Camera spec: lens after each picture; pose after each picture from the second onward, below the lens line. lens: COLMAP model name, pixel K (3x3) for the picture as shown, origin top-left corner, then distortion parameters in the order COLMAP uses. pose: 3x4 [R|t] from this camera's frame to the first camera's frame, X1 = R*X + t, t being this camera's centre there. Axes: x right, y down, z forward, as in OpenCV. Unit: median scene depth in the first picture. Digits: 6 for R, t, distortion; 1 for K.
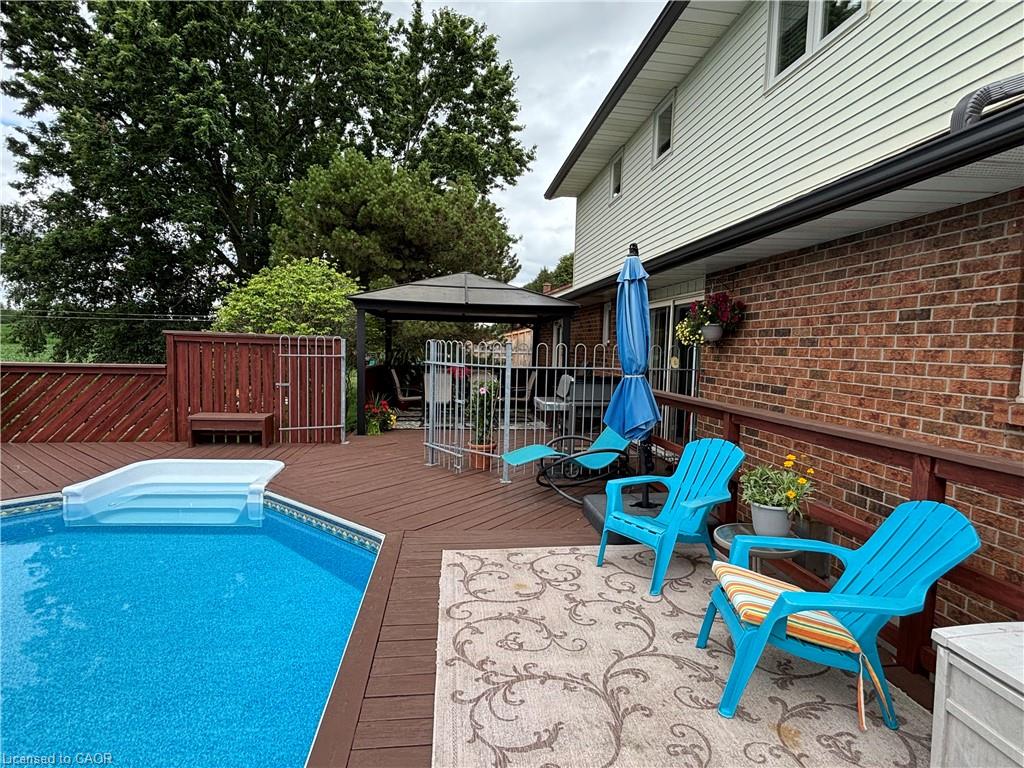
lens RADIAL K [[514.4, 0, 517.2], [0, 514.4, 385.4], [0, 0, 1]] dist [-0.021699, 0.000316]
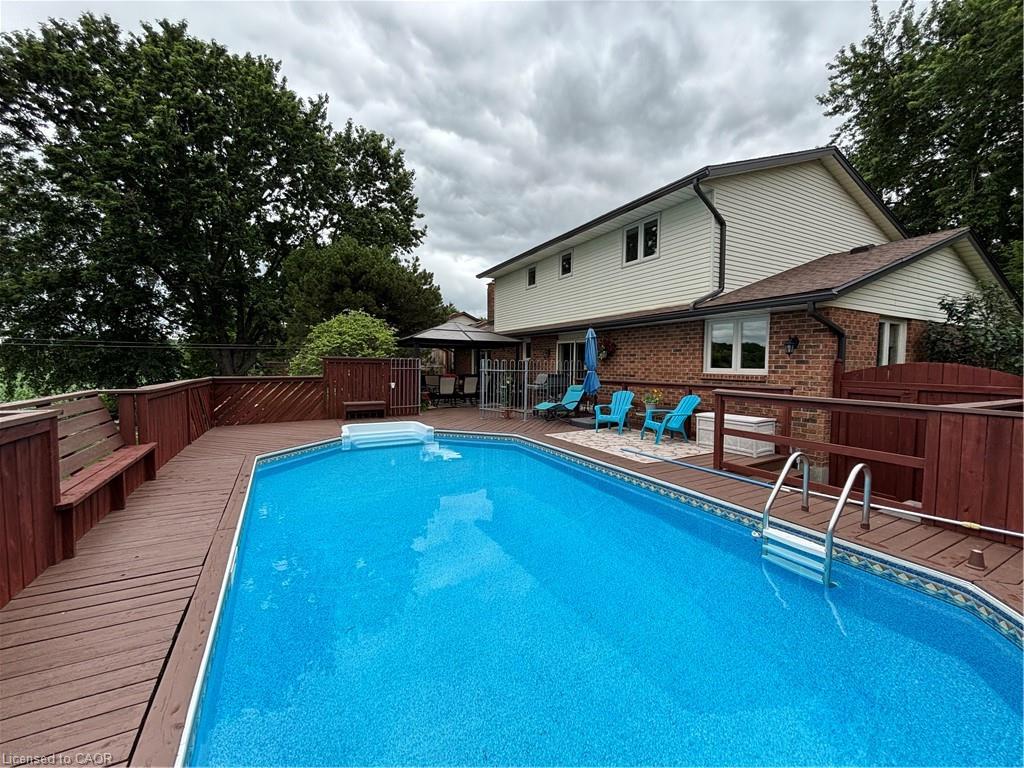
lens RADIAL K [[410.6, 0, 508.2], [0, 410.6, 383.4], [0, 0, 1]] dist [0.001195, -0.000031]
pose [[0.939399, -0.033648, 0.341171, -0.444084], [0.043822, 0.998794, -0.022156, 0.034922], [-0.340014, 0.035764, 0.939740, -0.433884]]
